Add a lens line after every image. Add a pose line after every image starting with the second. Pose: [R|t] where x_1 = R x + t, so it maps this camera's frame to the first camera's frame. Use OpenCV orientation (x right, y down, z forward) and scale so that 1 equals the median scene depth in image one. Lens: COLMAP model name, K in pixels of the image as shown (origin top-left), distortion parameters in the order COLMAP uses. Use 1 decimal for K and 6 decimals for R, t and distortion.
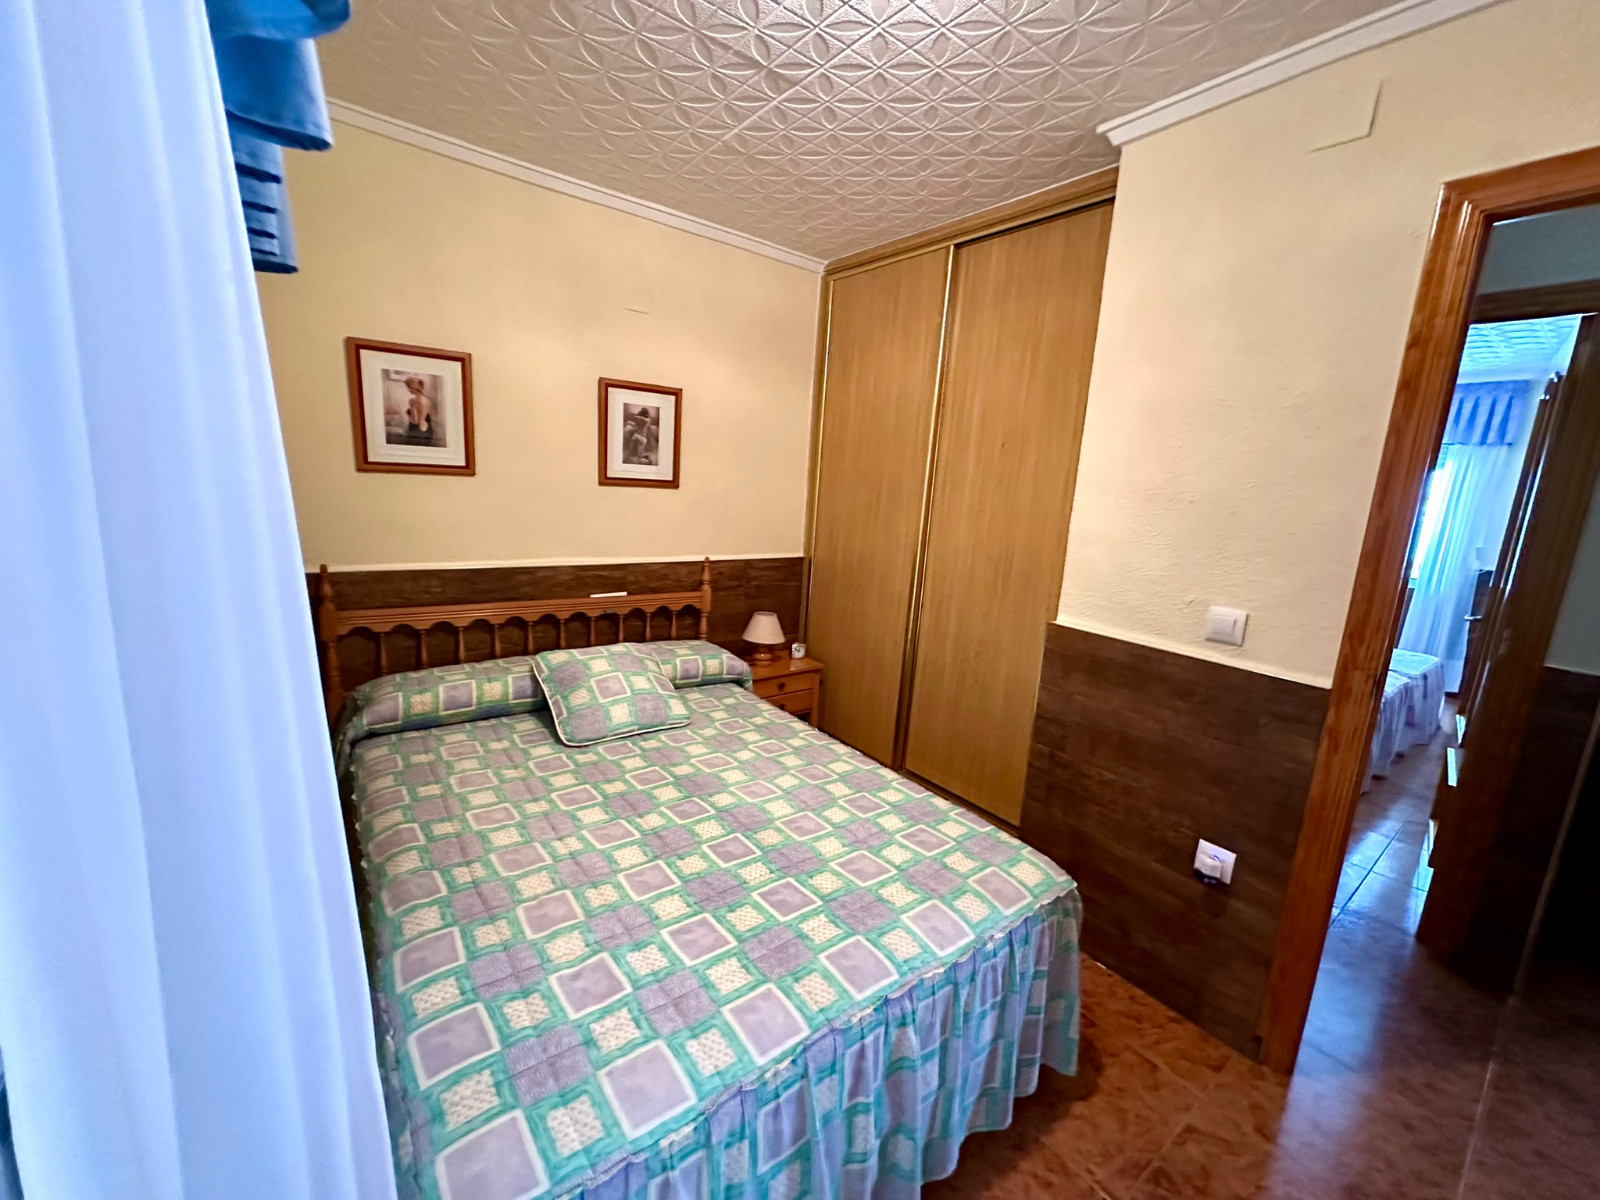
lens RADIAL K [[638.7, 0, 800.0], [0, 638.7, 600.0], [0, 0, 1]] dist [-0.002017, 0.000049]
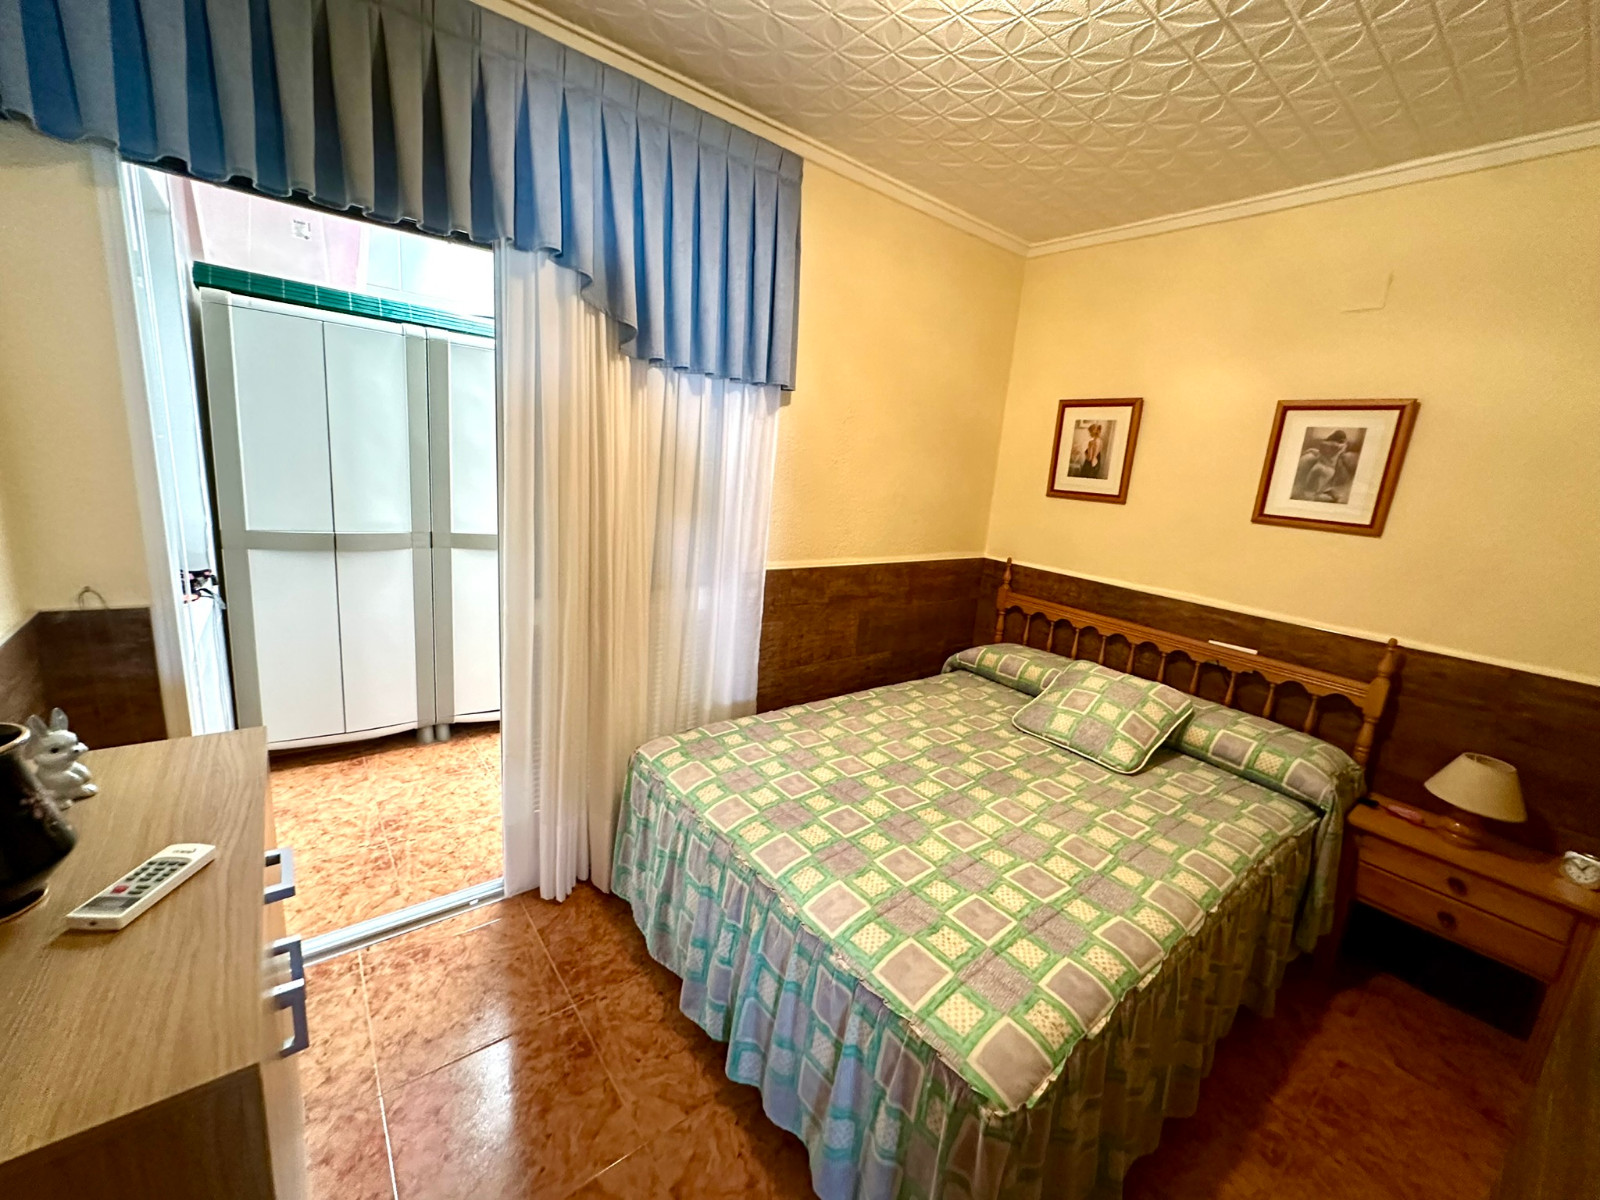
lens RADIAL K [[638.7, 0, 800.0], [0, 638.7, 600.0], [0, 0, 1]] dist [-0.002017, 0.000049]
pose [[0.025039, 0.162672, -0.986362, 0.680930], [-0.268230, 0.951585, 0.150128, -0.052833], [0.963029, 0.260813, 0.067461, 0.450804]]
